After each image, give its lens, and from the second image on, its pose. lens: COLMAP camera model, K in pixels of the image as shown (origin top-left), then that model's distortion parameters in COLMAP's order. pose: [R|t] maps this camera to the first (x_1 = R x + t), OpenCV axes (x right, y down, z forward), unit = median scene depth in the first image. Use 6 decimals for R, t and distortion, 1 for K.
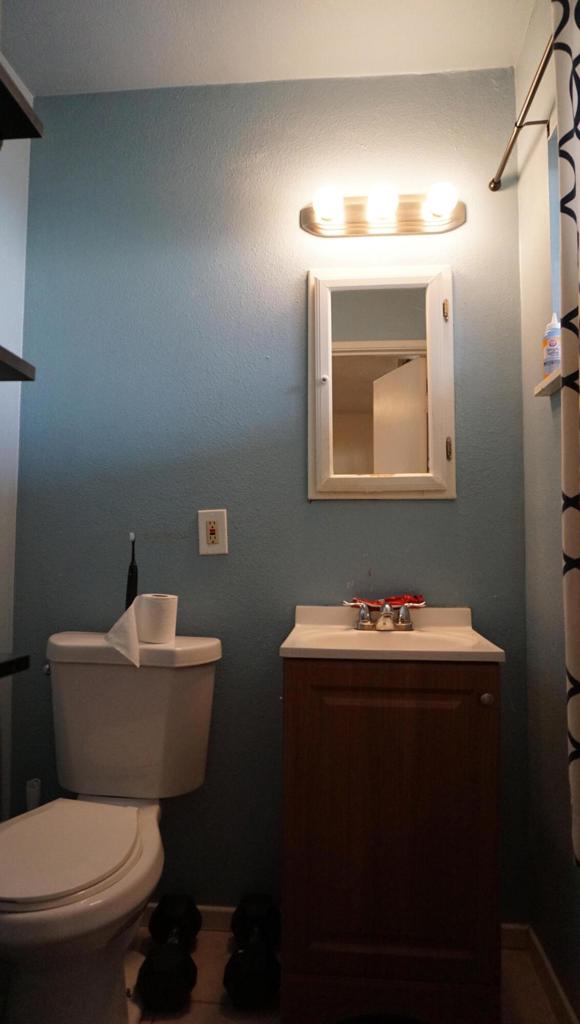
lens RADIAL K [[688.1, 0, 290.0], [0, 688.1, 512.0], [0, 0, 1]] dist [-0.034919, 0.028590]
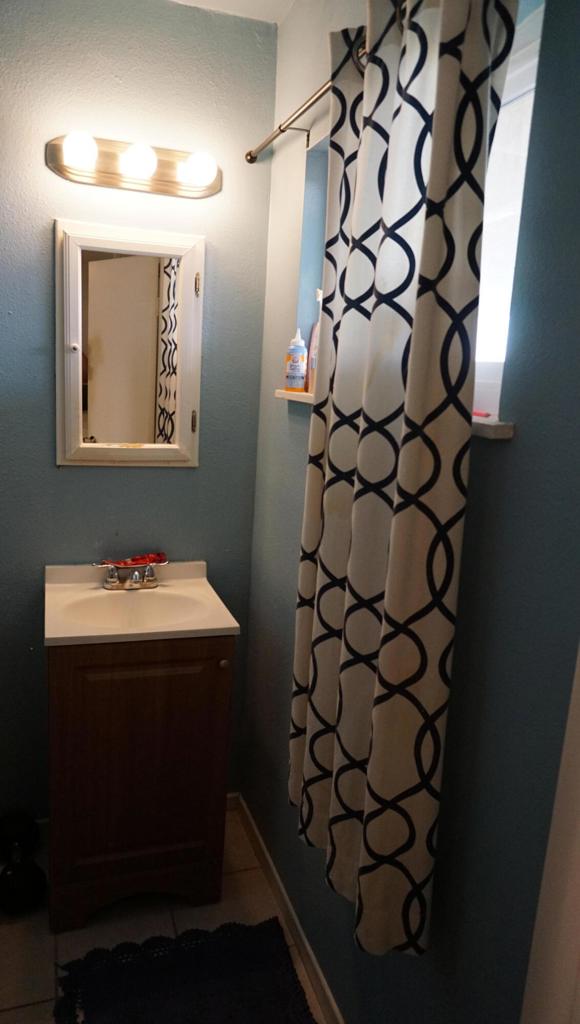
lens RADIAL K [[692.0, 0, 294.1], [0, 692.0, 517.5], [0, 0, 1]] dist [-0.047072, 0.040239]
pose [[0.907318, -0.032382, 0.419195, -0.085022], [-0.083789, 0.963104, 0.255754, -0.237409], [-0.412010, -0.267174, 0.871129, -0.048829]]
